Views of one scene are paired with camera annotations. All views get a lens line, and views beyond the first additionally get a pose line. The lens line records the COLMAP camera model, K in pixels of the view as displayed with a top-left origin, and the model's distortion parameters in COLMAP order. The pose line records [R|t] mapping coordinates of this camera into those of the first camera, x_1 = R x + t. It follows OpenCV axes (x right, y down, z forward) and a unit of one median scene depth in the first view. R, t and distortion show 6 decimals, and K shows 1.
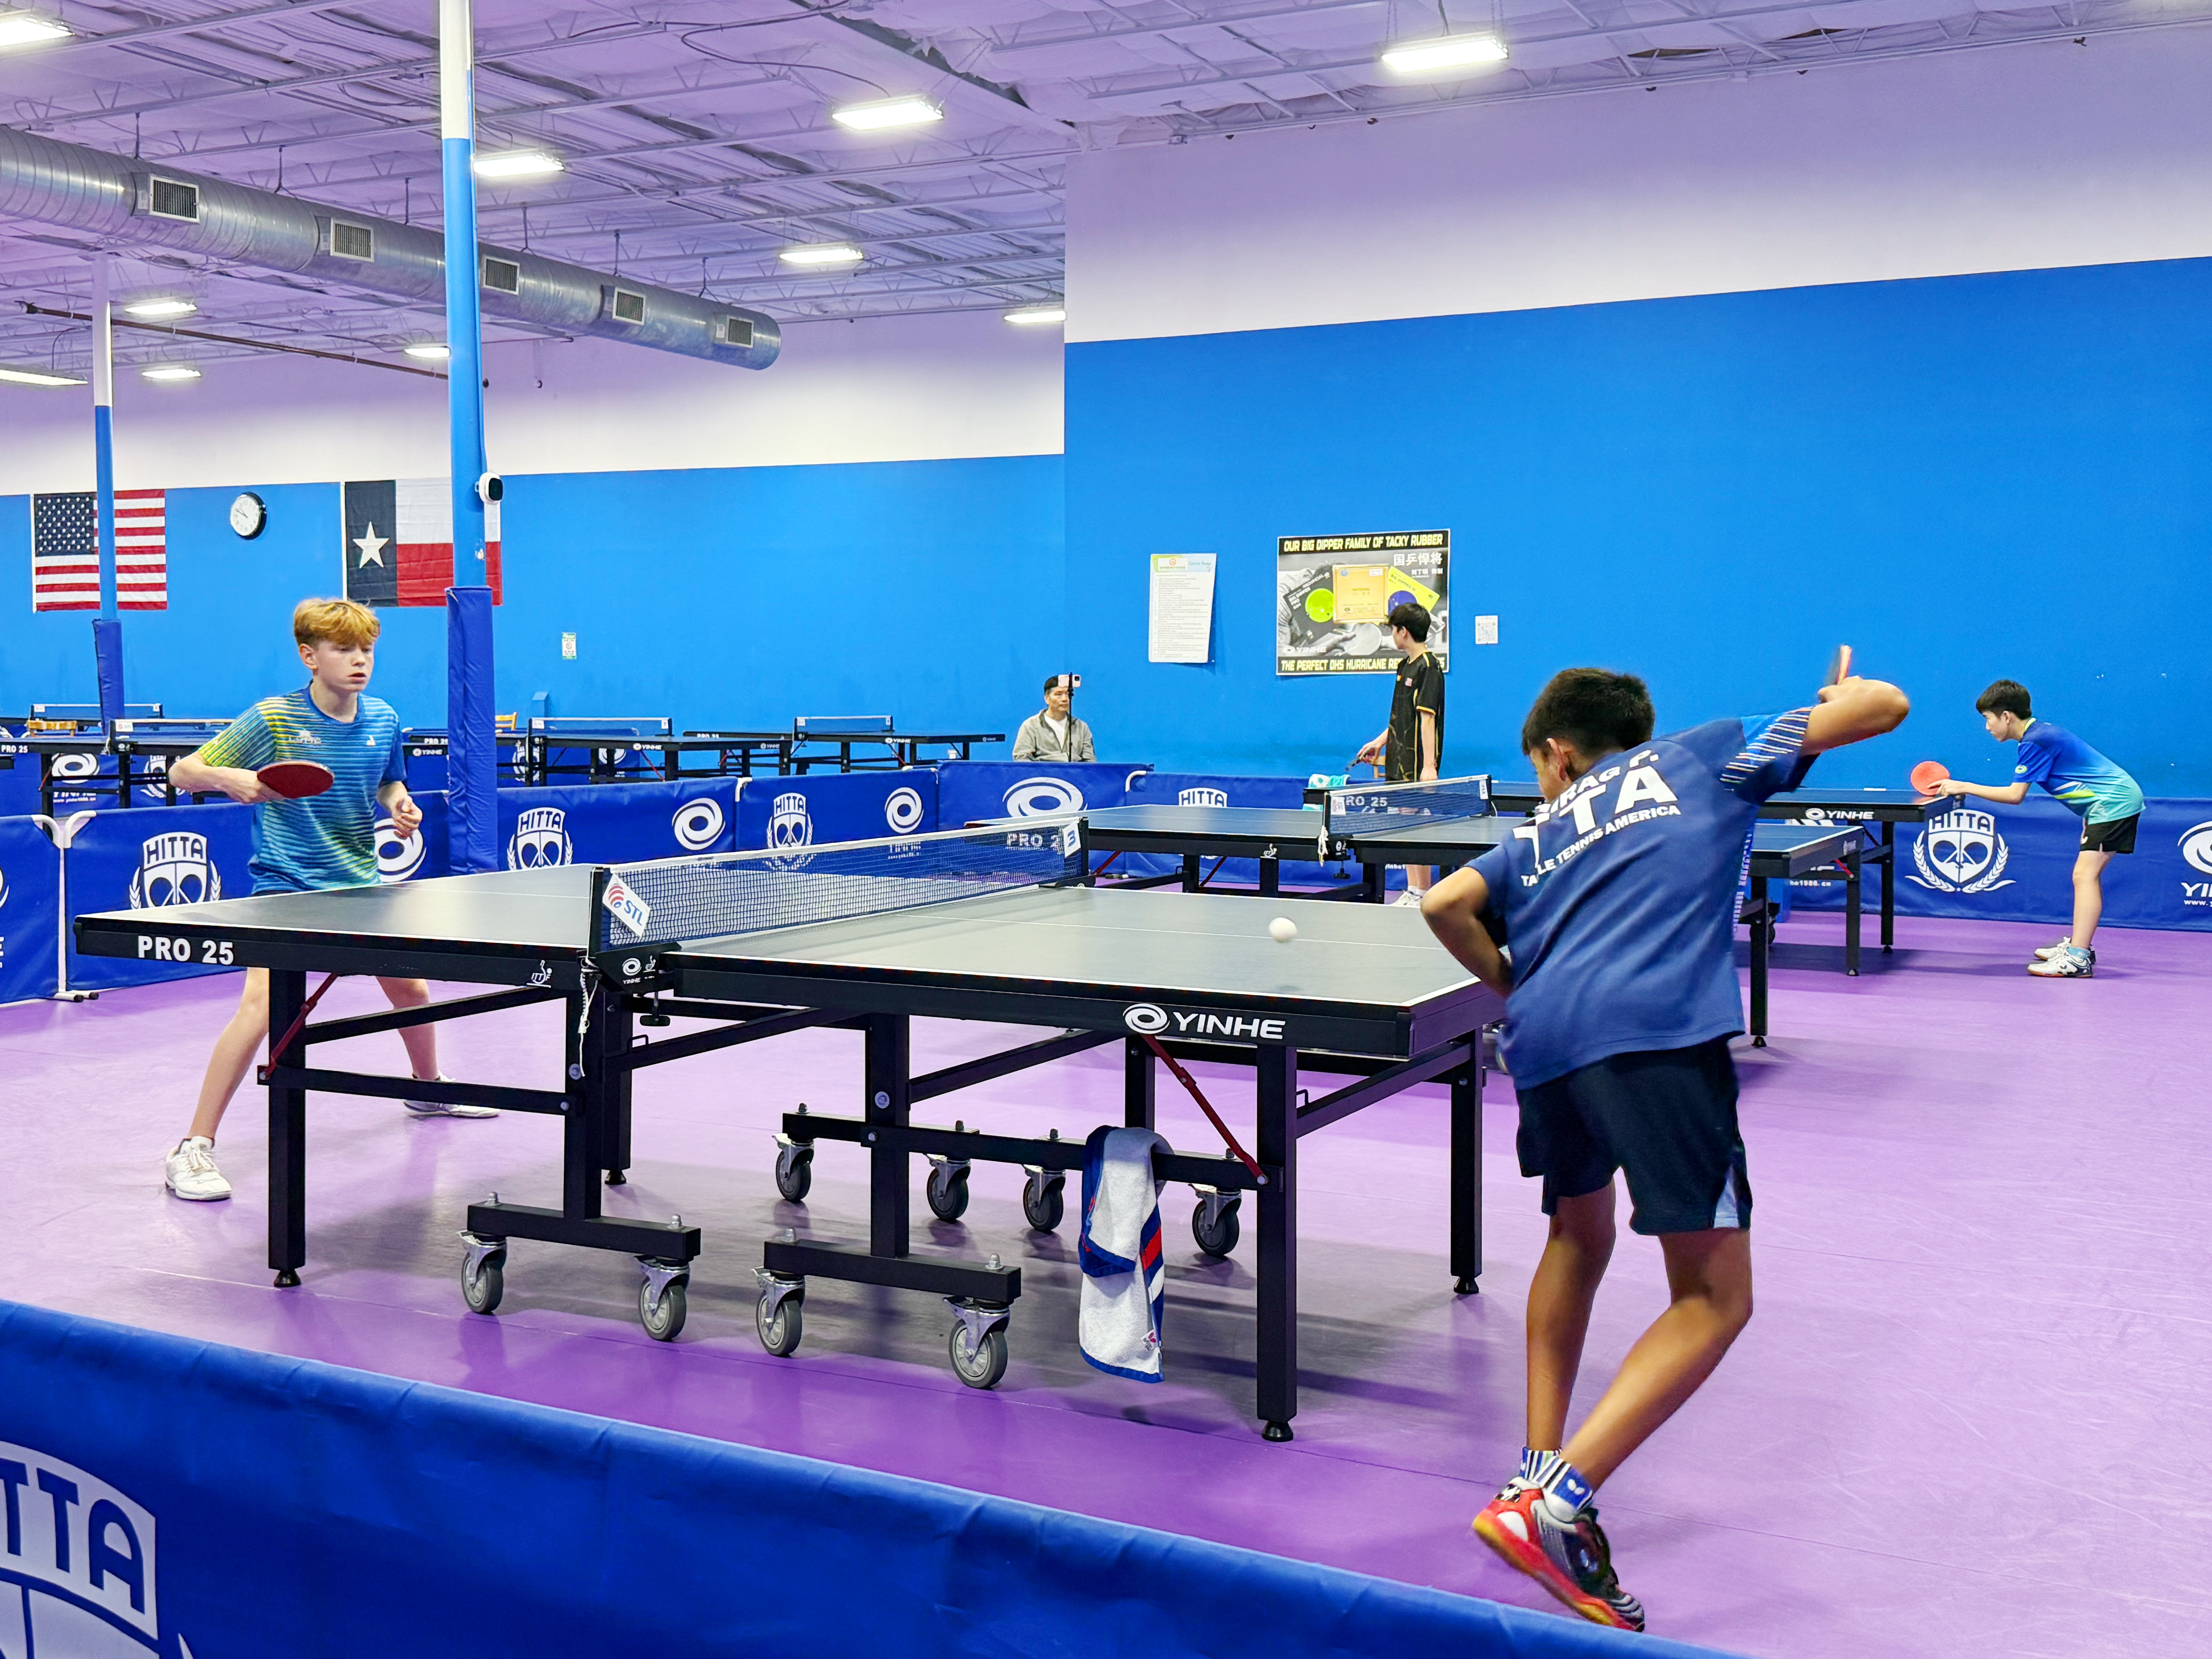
lens RADIAL K [[2386.0, 0, 1128.0], [0, 2386.0, 819.0], [0, 0, 1]] dist [0.008692, 0.000000]
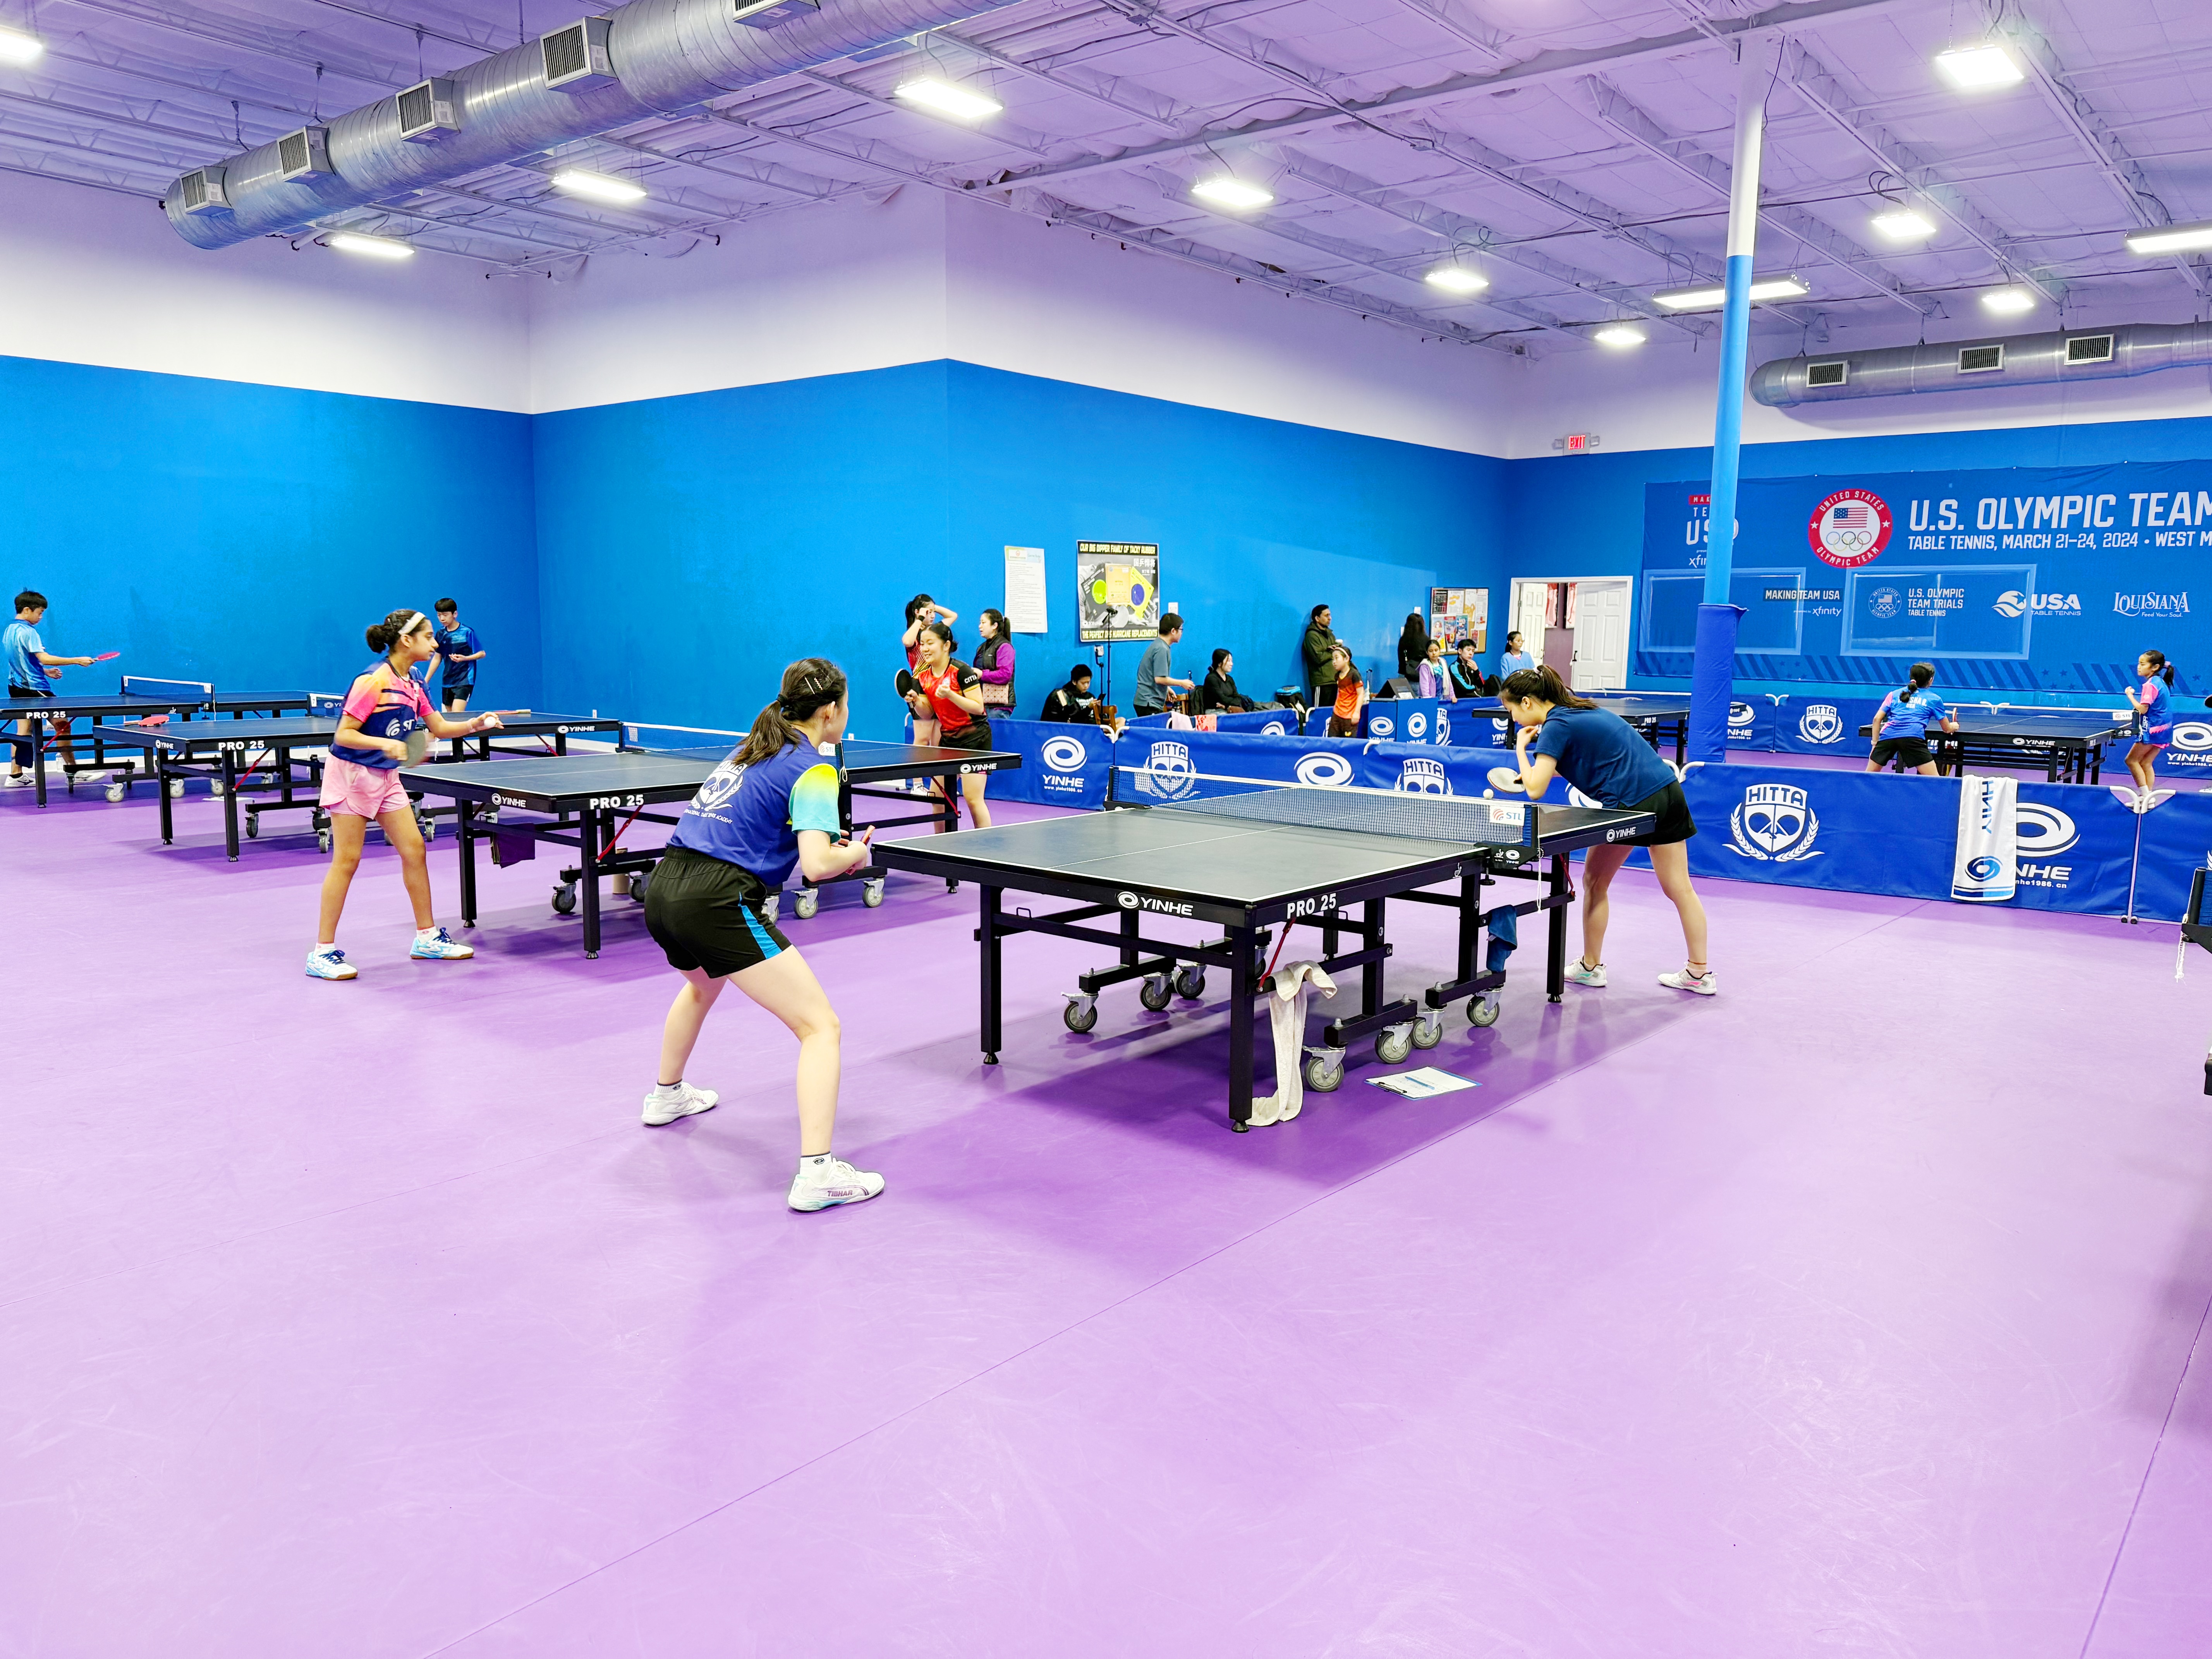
lens RADIAL K [[1635.9, 0, 1101.2], [0, 1635.9, 823.6], [0, 0, 1]] dist [-0.017065, -0.012132]
pose [[0.230547, -0.121824, 0.965405, -0.873756], [0.032794, 0.992541, 0.117417, -0.067638], [-0.972508, 0.004590, 0.232823, 0.783989]]
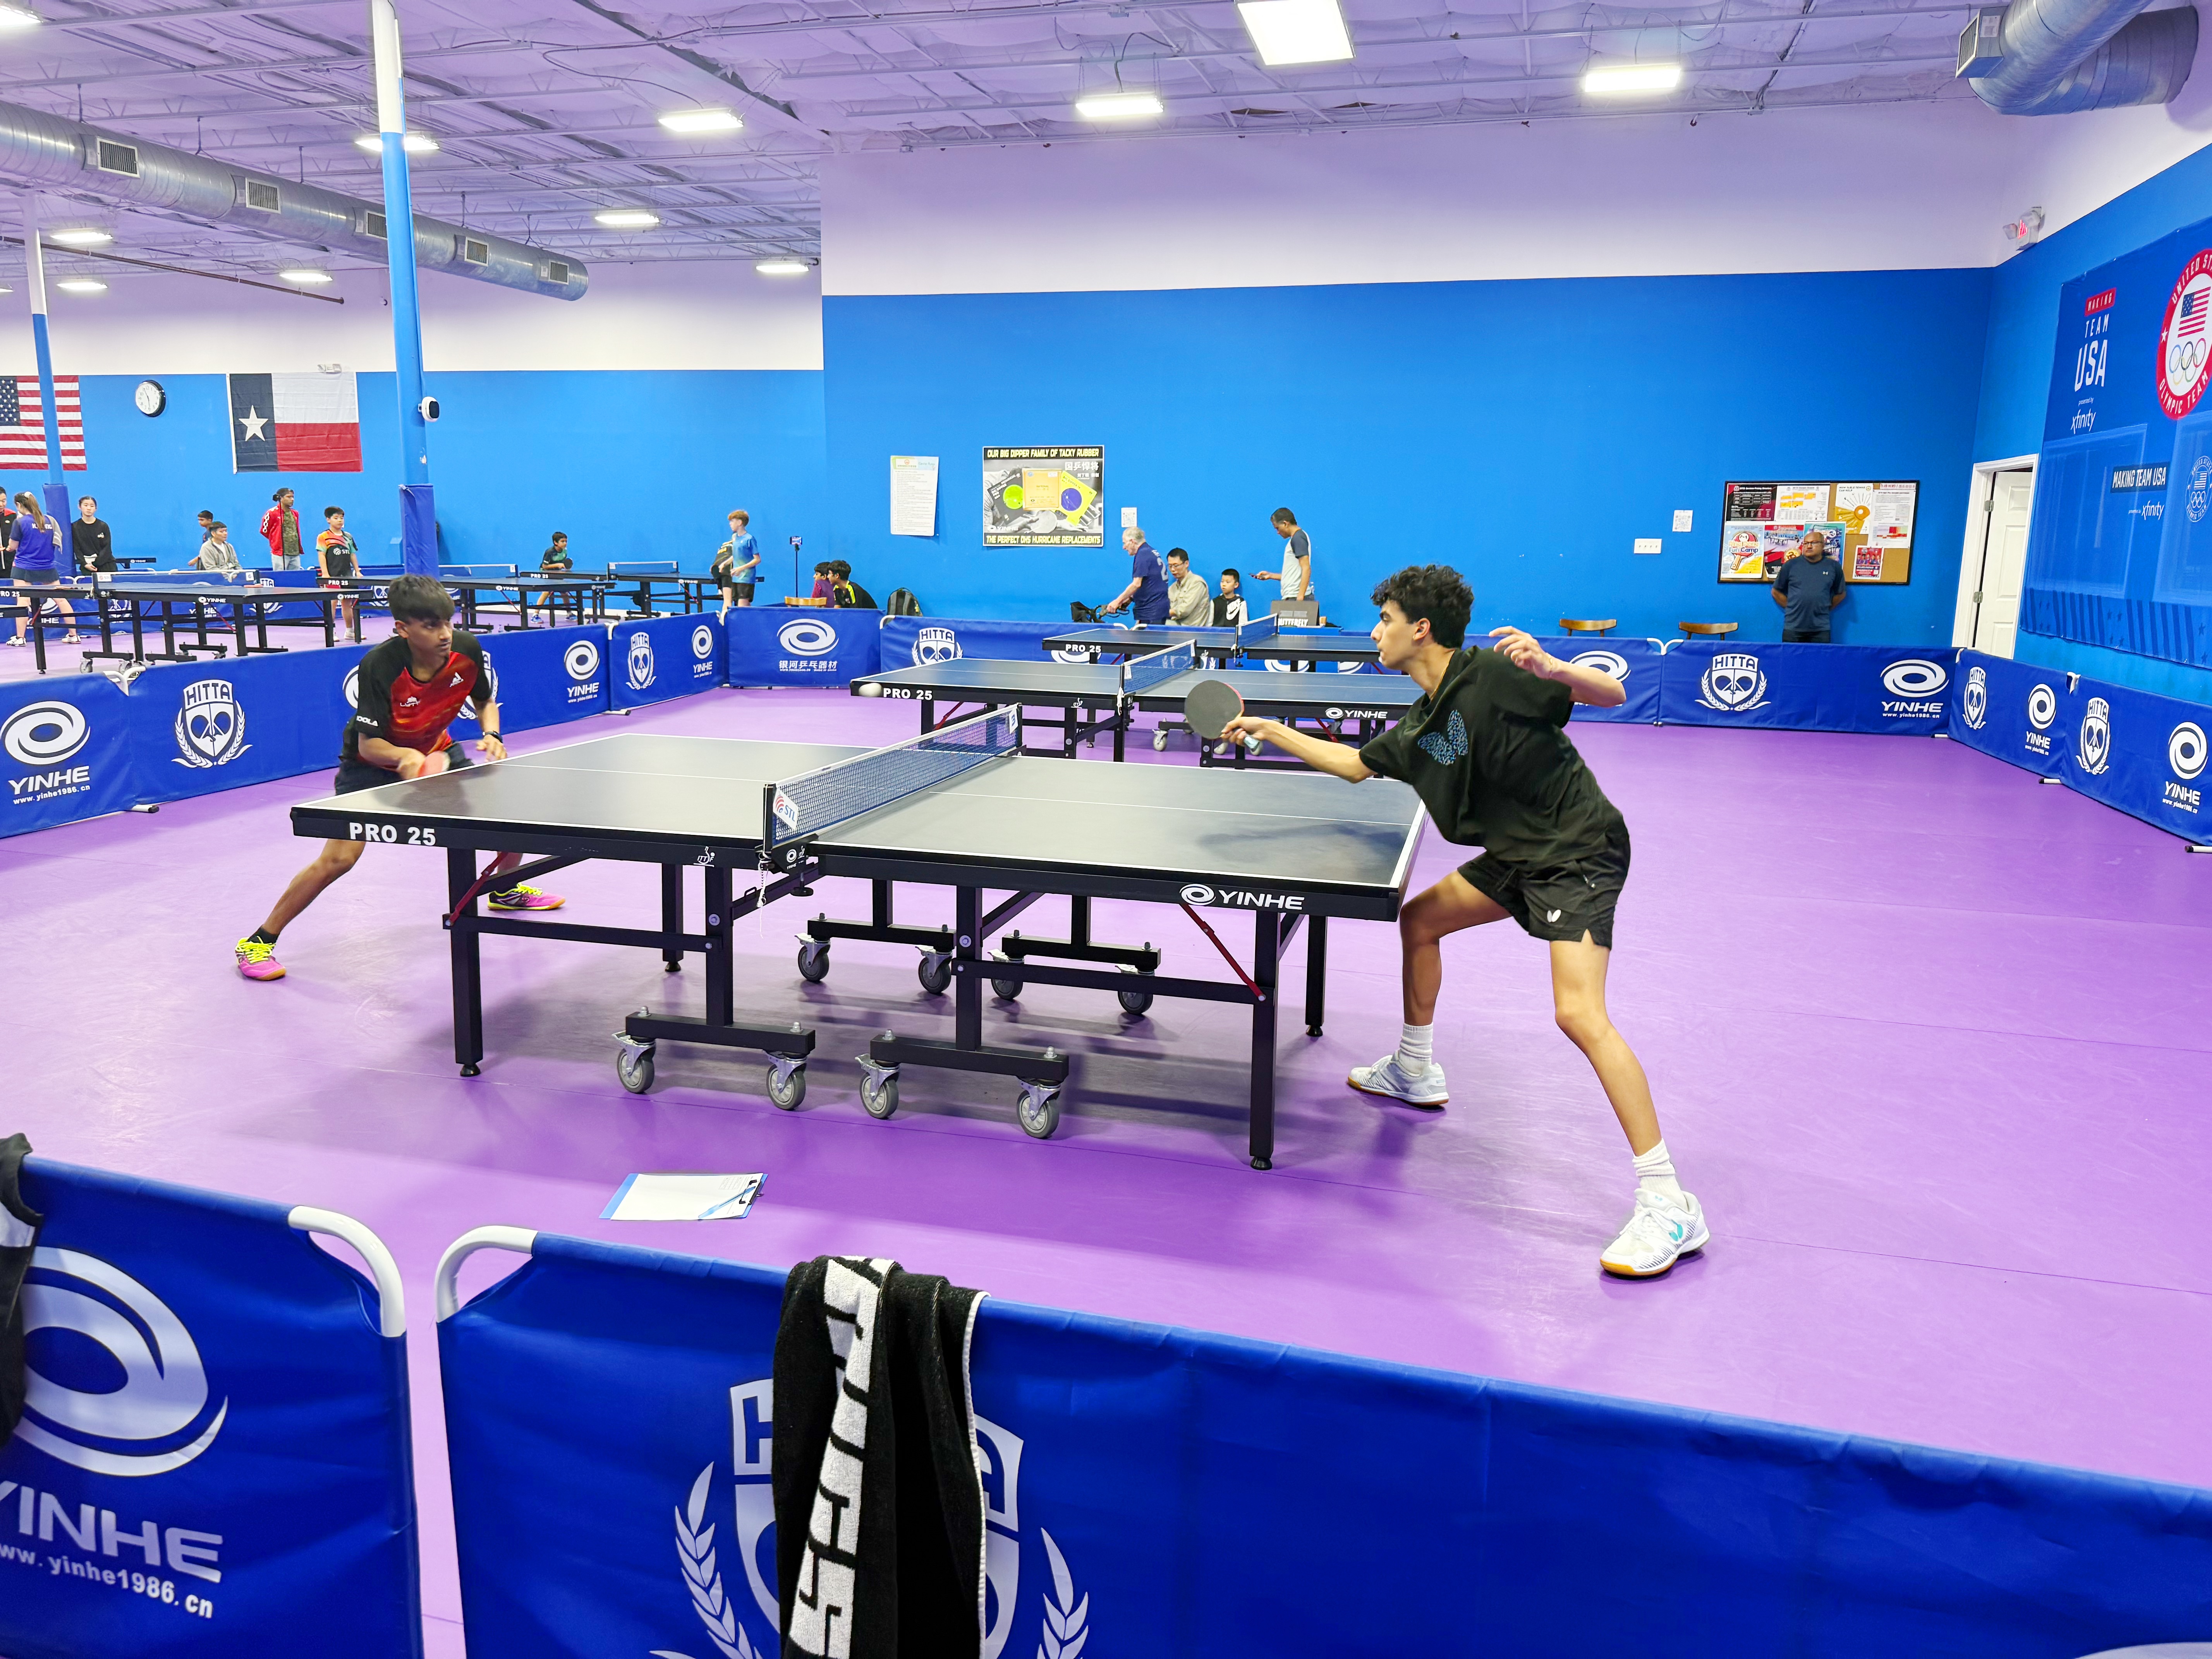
lens RADIAL K [[1635.9, 0, 1138.4], [0, 1635.9, 821.0], [0, 0, 1]] dist [-0.017065, -0.012132]
pose [[0.977618, -0.021448, 0.209291, -0.055553], [-0.004931, 0.992181, 0.124713, -0.019745], [-0.210330, -0.122954, 0.969868, 0.015301]]
